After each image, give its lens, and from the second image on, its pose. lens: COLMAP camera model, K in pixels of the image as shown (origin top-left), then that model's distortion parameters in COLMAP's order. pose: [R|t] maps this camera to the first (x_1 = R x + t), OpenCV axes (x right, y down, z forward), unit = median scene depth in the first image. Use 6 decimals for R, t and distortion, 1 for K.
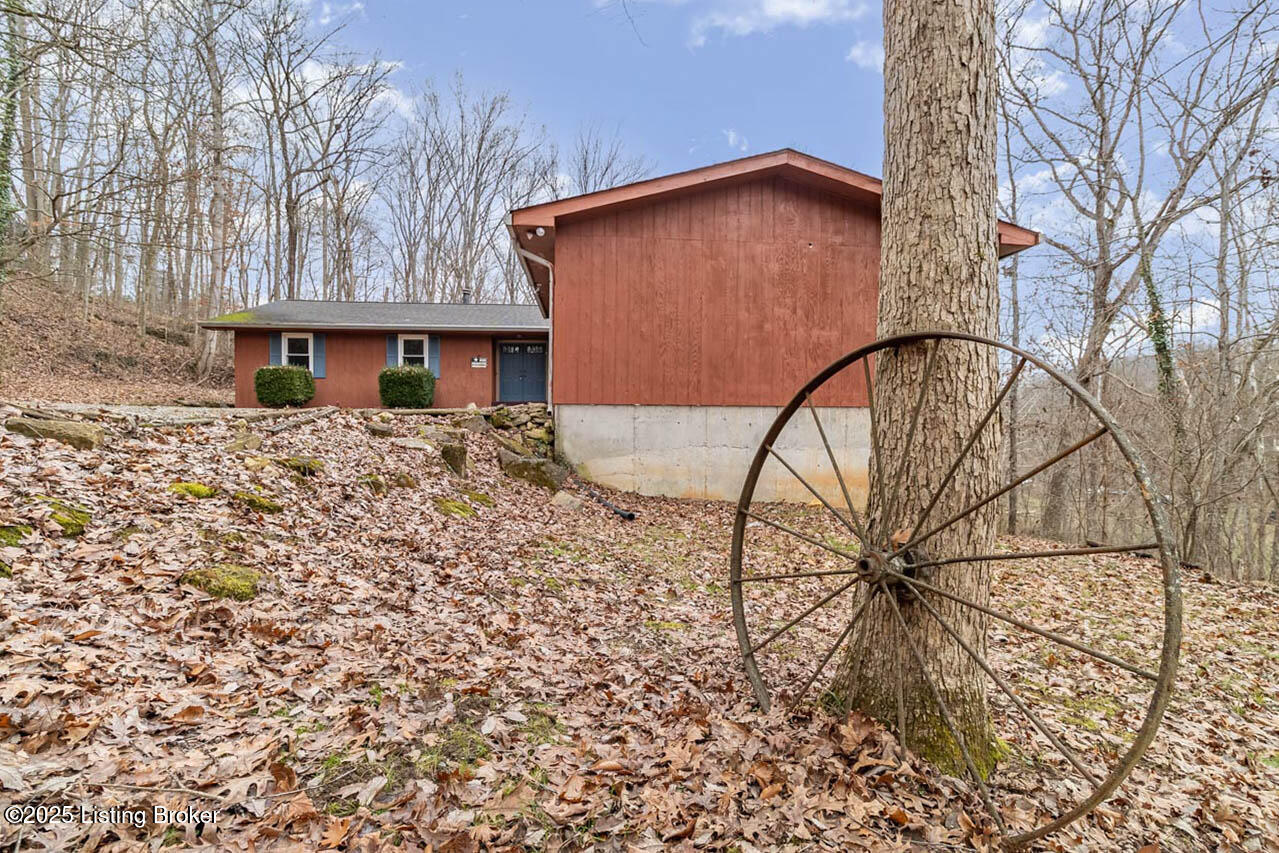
lens RADIAL K [[626.6, 0, 639.5], [0, 626.6, 426.5], [0, 0, 1]] dist [0.014644, 0.000053]
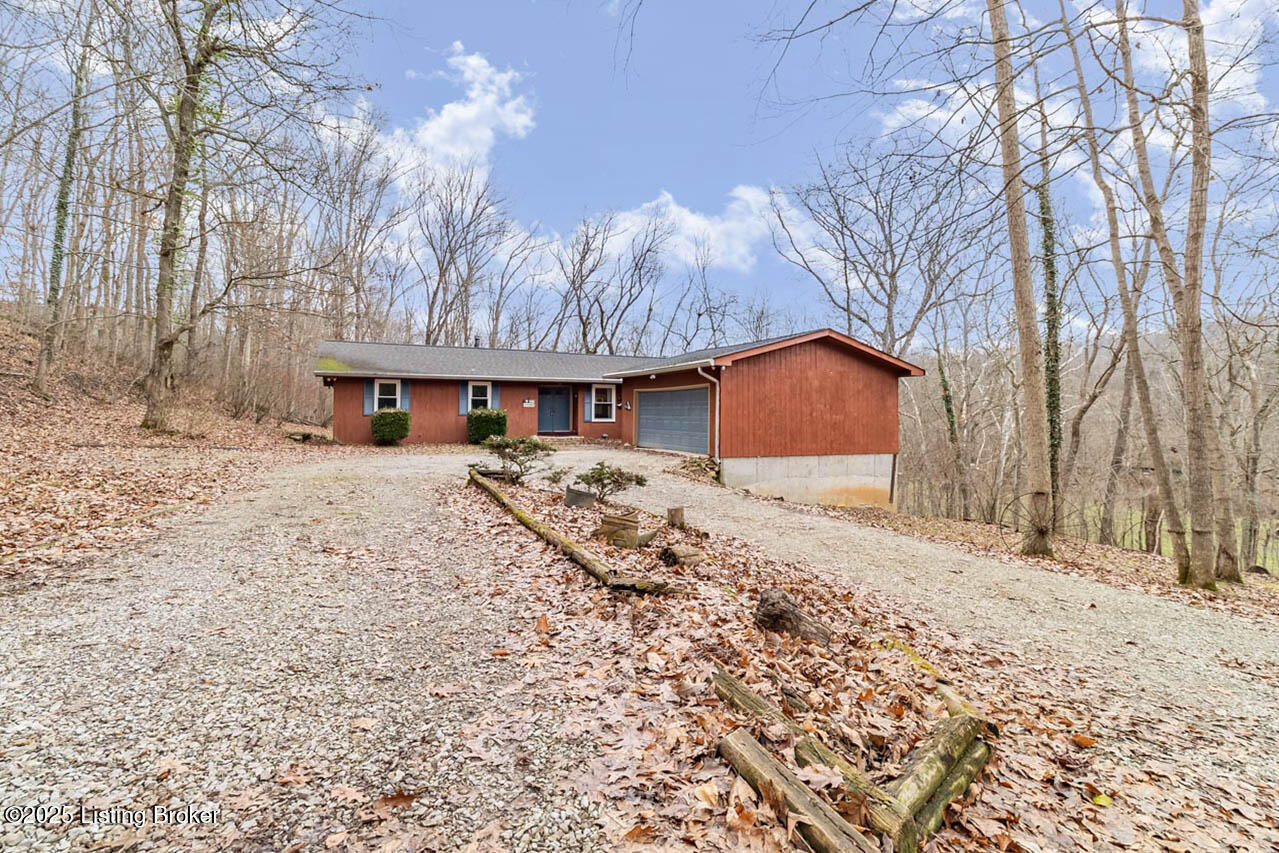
lens RADIAL K [[605.8, 0, 646.5], [0, 605.8, 410.5], [0, 0, 1]] dist [0.001060, 0.000284]
pose [[0.939551, -0.001469, 0.342406, -0.928940], [0.002312, 0.999995, -0.002052, -0.167877], [-0.342402, 0.002720, 0.939550, -0.586759]]
